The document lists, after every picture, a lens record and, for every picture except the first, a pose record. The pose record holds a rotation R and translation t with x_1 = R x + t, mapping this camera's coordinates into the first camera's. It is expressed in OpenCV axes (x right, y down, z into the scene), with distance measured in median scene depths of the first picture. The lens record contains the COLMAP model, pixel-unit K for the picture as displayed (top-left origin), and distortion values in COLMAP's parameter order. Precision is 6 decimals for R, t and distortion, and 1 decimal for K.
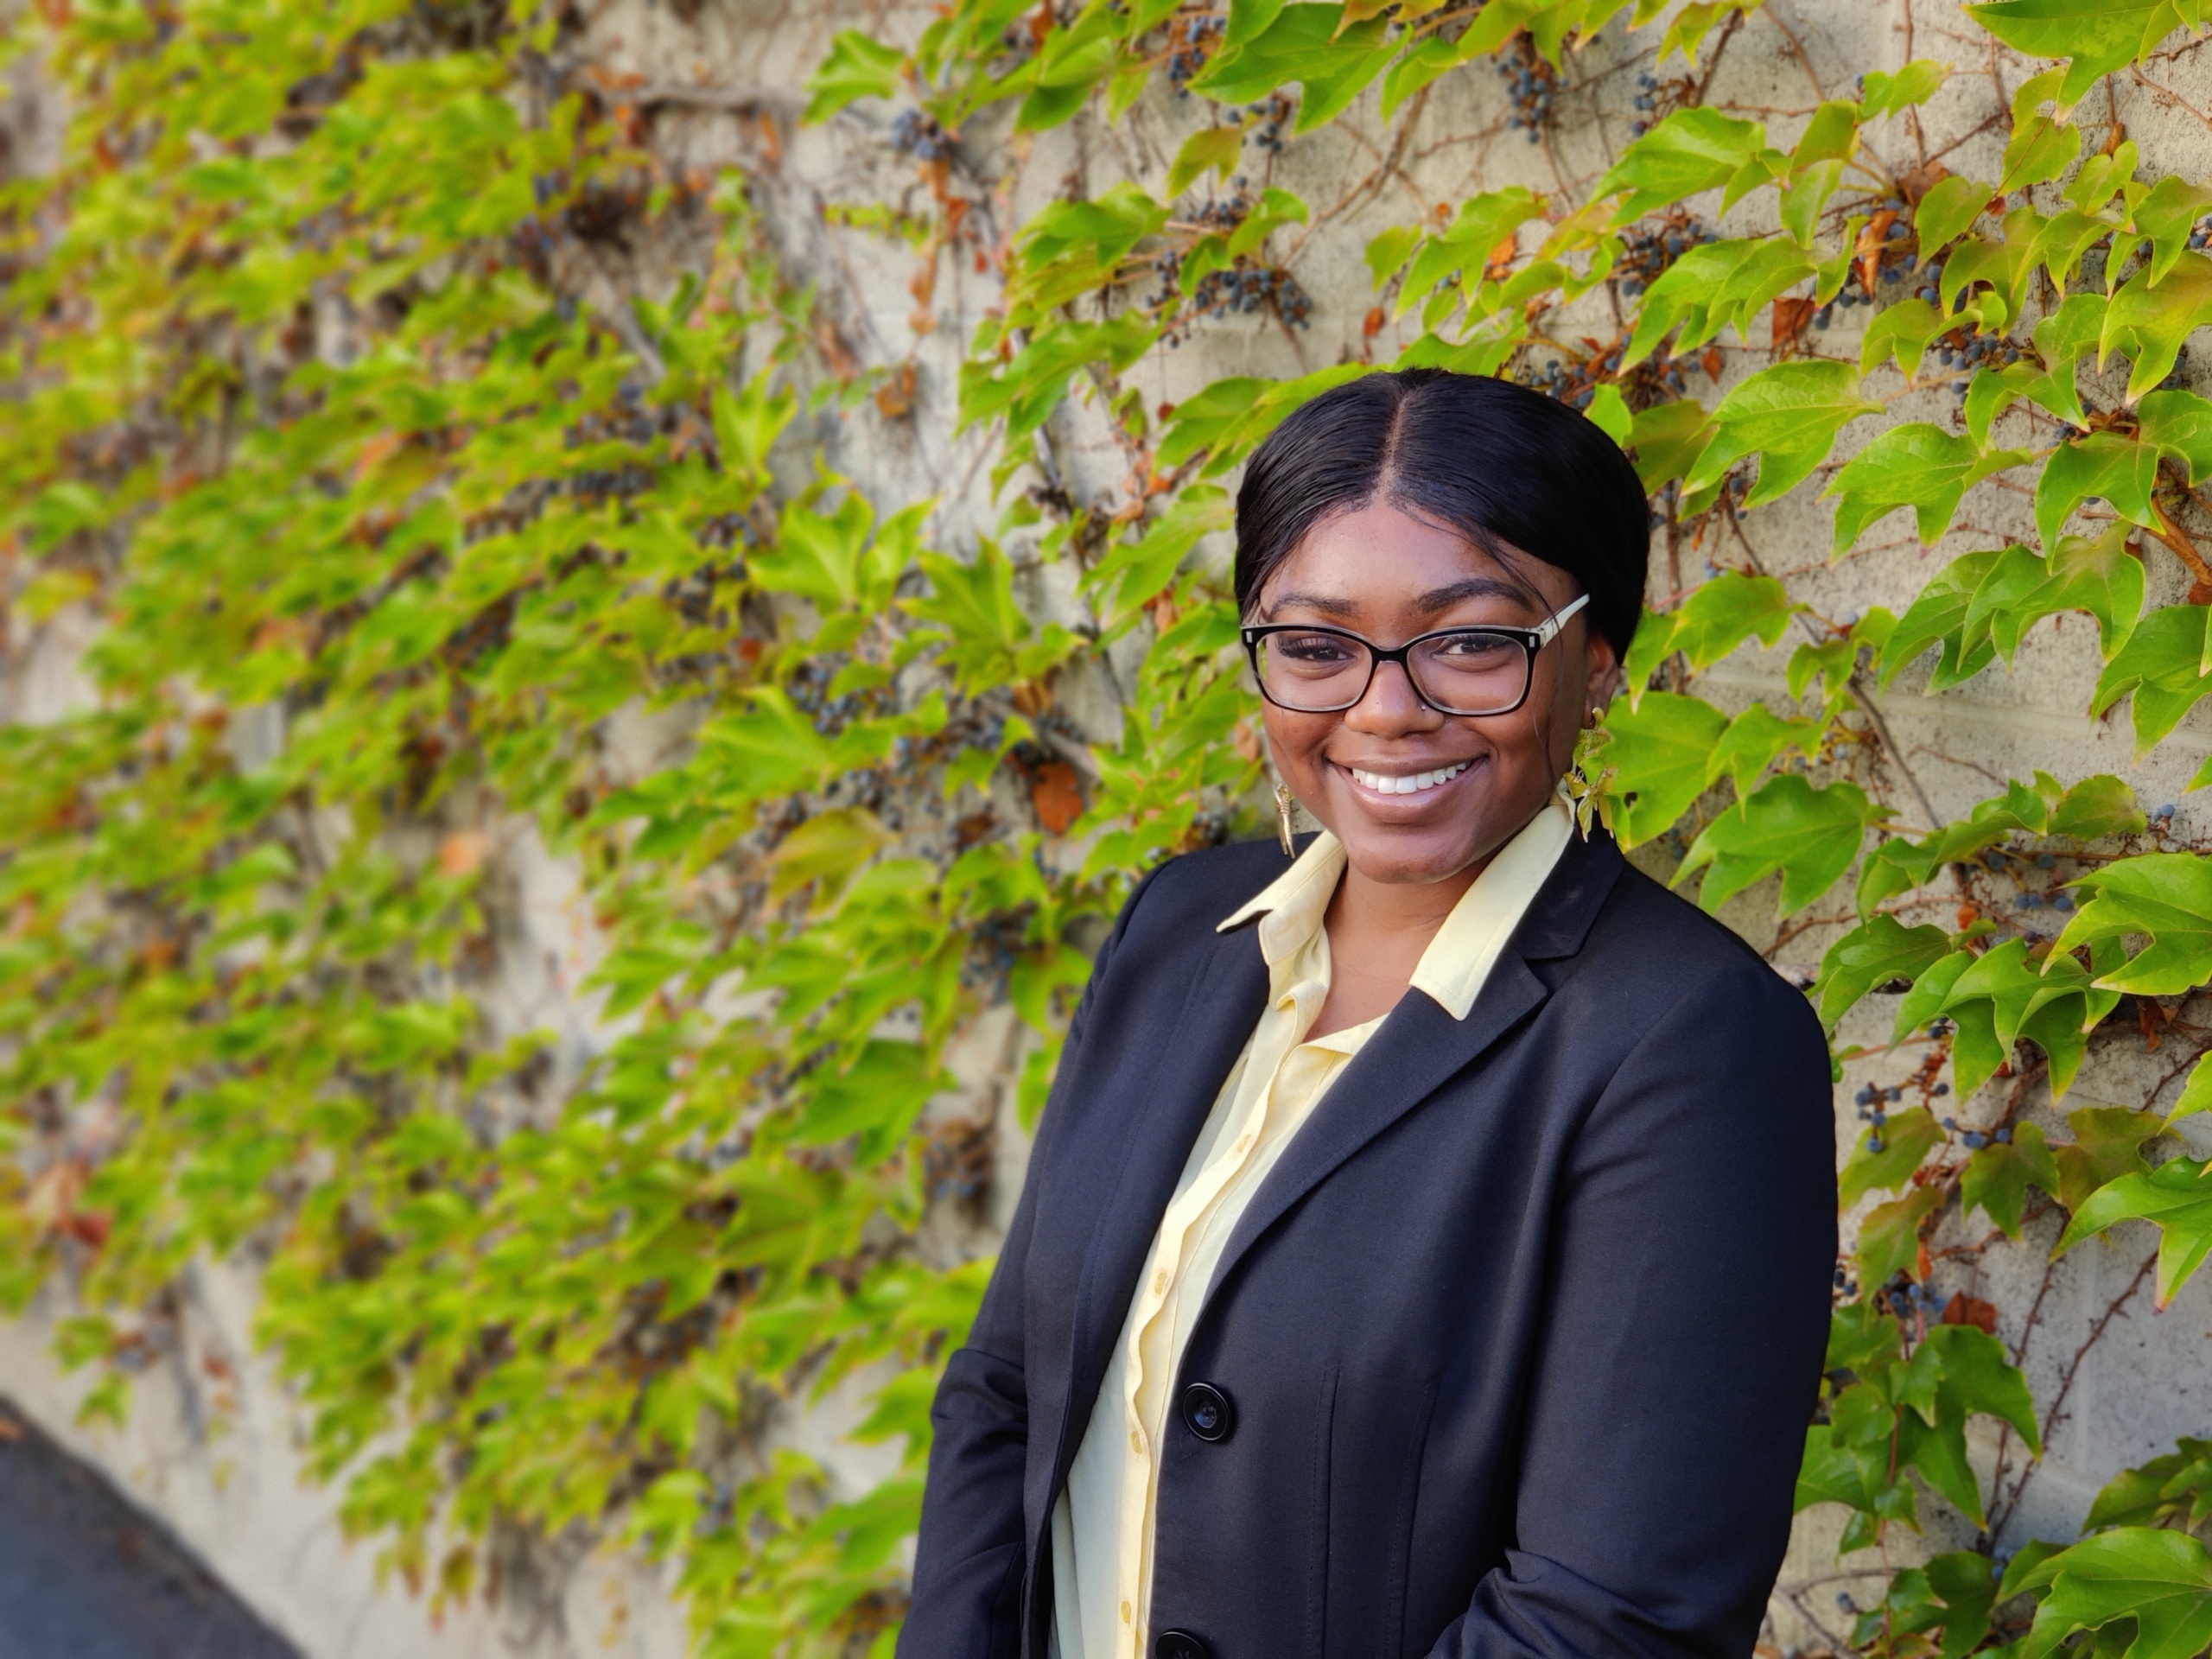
lens RADIAL K [[3666.1, 0, 1106.5], [0, 3666.1, 831.8], [0, 0, 1]] dist [0.181370, 0.000000]
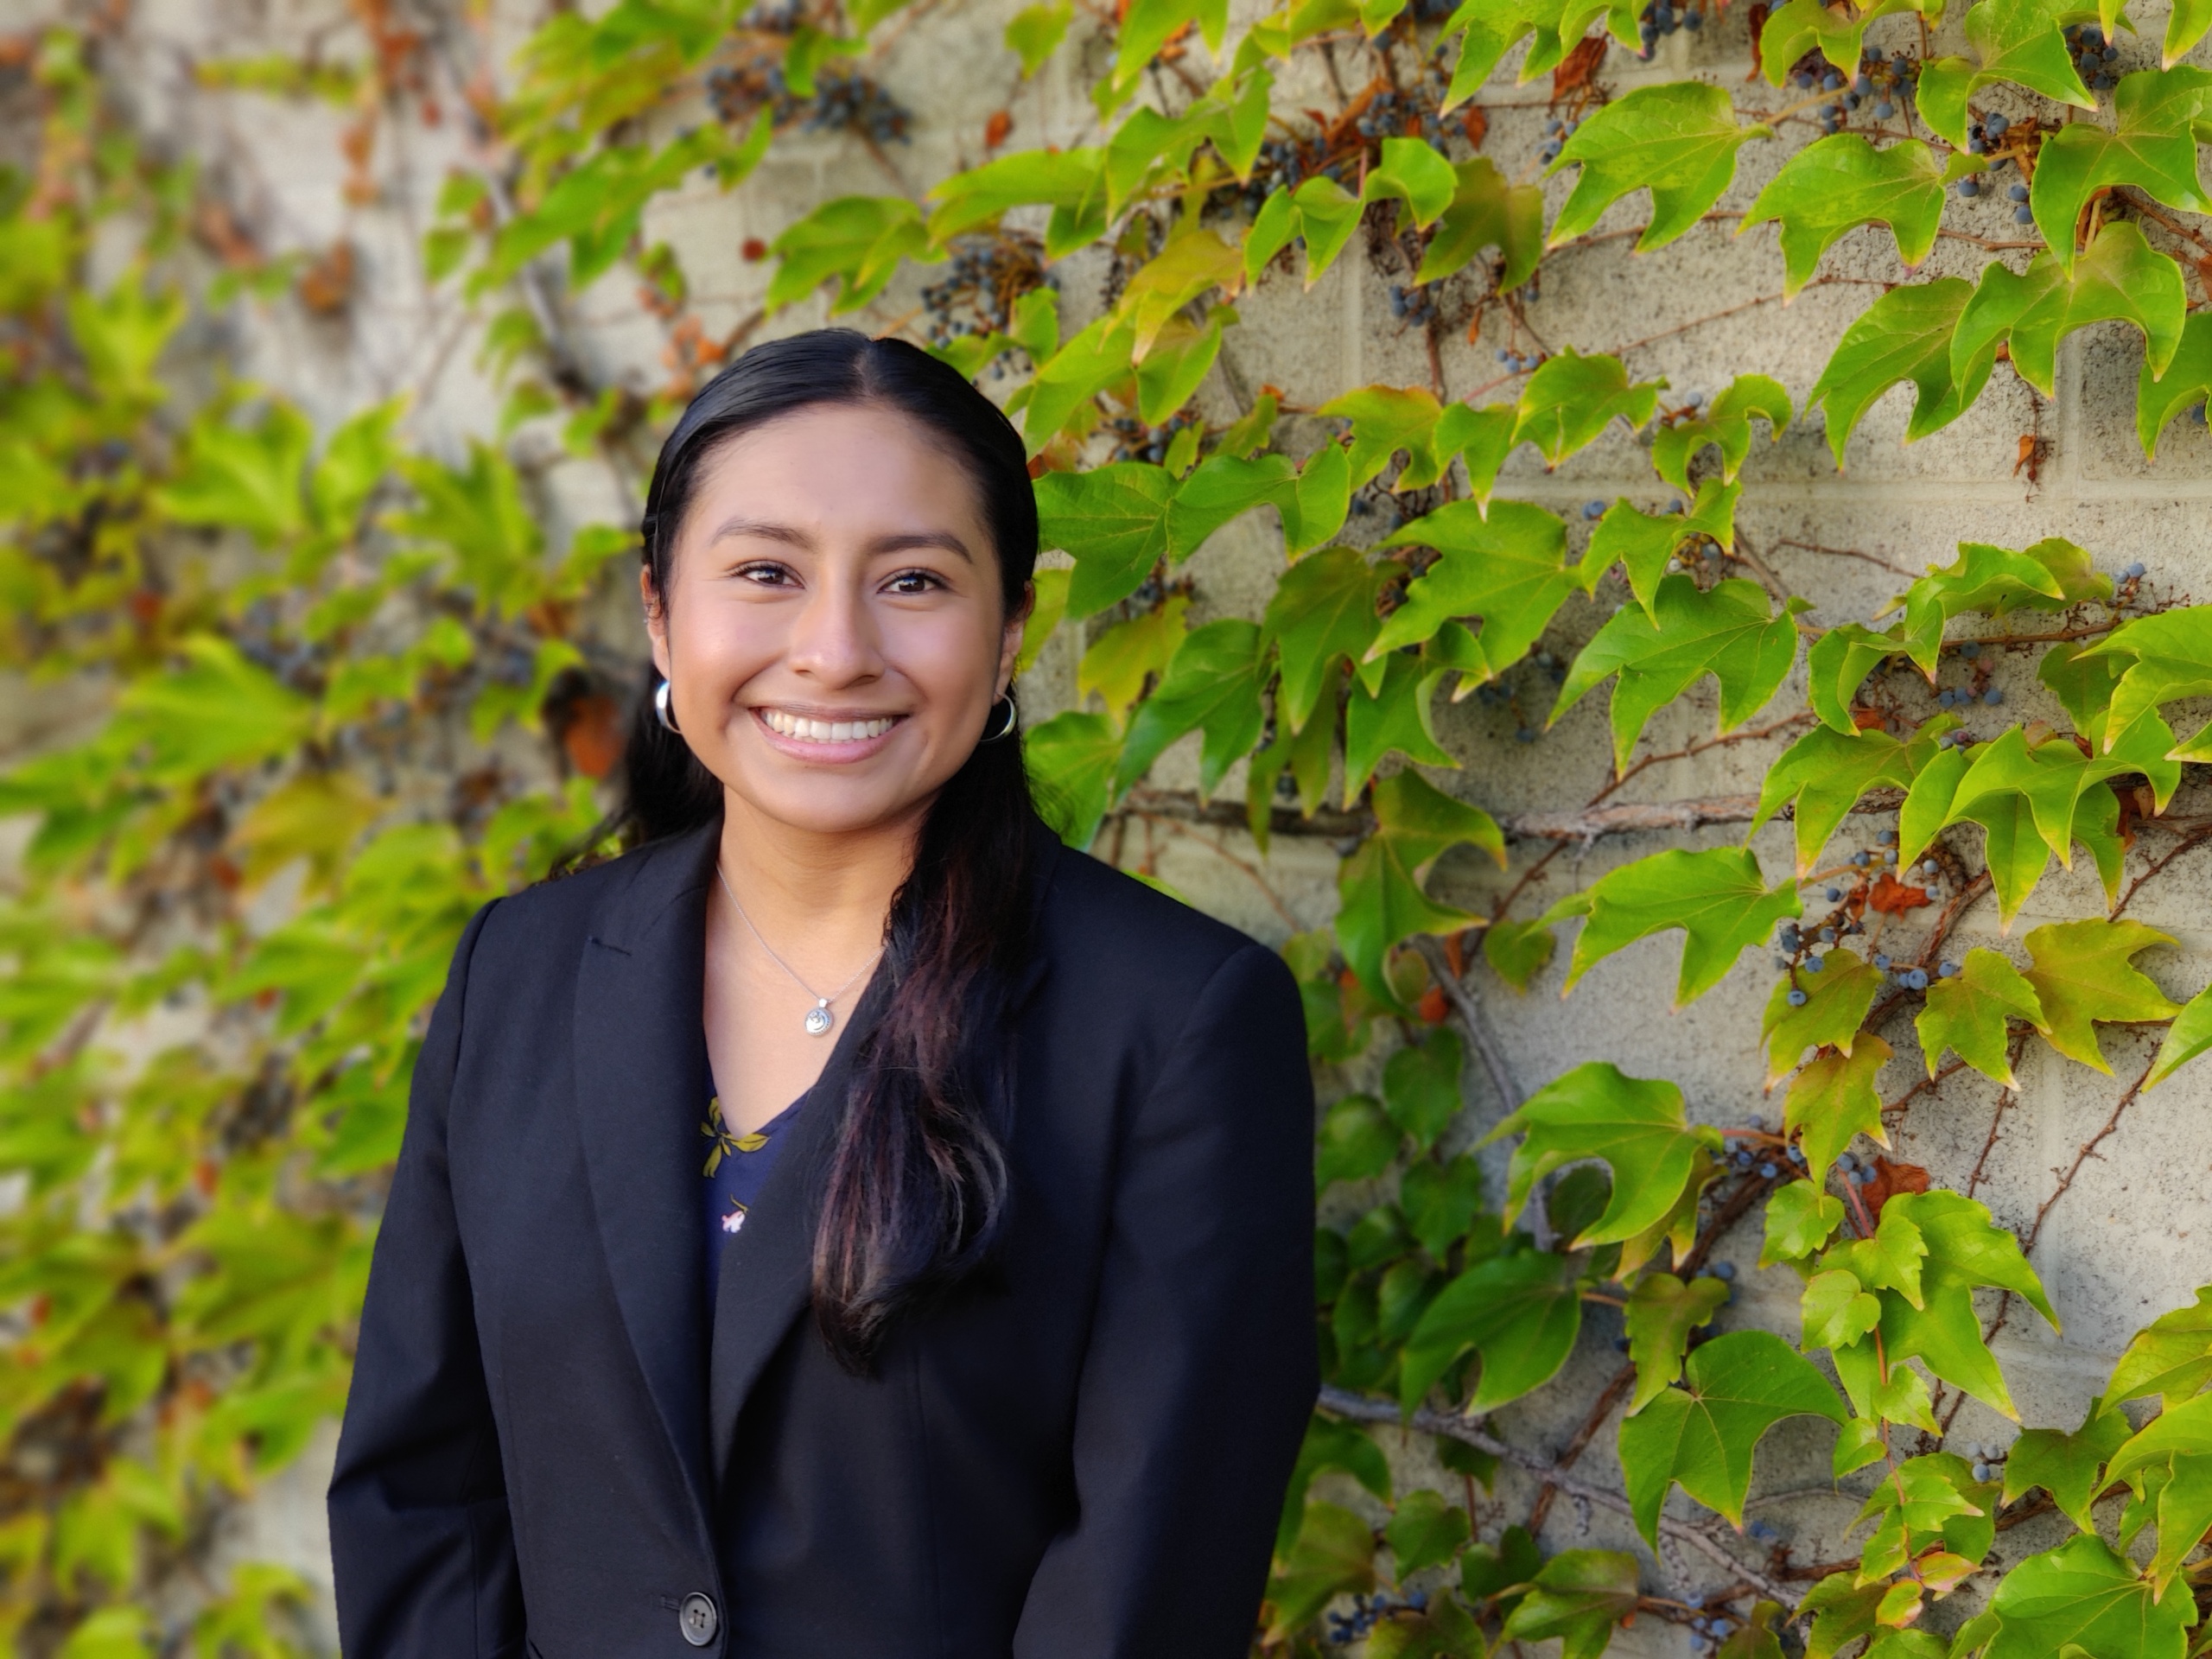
lens RADIAL K [[3666.1, 0, 1114.1], [0, 3666.1, 823.7], [0, 0, 1]] dist [0.181370, 0.000000]
pose [[0.962604, -0.081936, 0.258225, -0.131115], [0.086390, 0.996244, -0.005927, 0.028388], [-0.256770, 0.028014, 0.966067, 0.165824]]
